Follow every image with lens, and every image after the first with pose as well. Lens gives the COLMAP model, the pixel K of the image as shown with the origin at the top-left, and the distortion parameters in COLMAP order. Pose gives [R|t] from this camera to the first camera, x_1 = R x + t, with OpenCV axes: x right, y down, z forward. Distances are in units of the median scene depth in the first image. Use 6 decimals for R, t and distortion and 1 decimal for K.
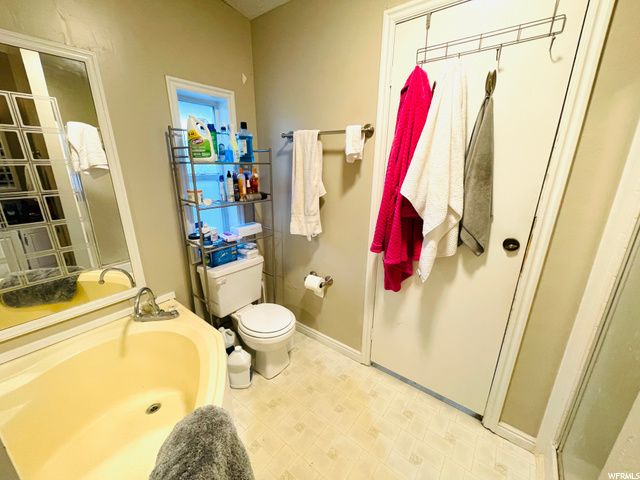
lens RADIAL K [[256.9, 0, 317.7], [0, 256.9, 240.4], [0, 0, 1]] dist [-0.004786, 0.000101]
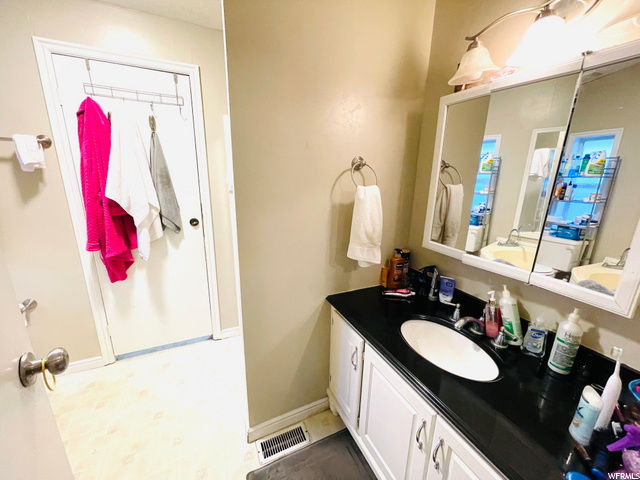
lens RADIAL K [[256.9, 0, 321.4], [0, 256.9, 243.6], [0, 0, 1]] dist [-0.004786, 0.000101]
pose [[0.445482, -0.218081, 0.868324, -0.328129], [0.239992, 0.963472, 0.118852, 0.135216], [-0.862525, 0.155444, 0.481547, -0.457588]]
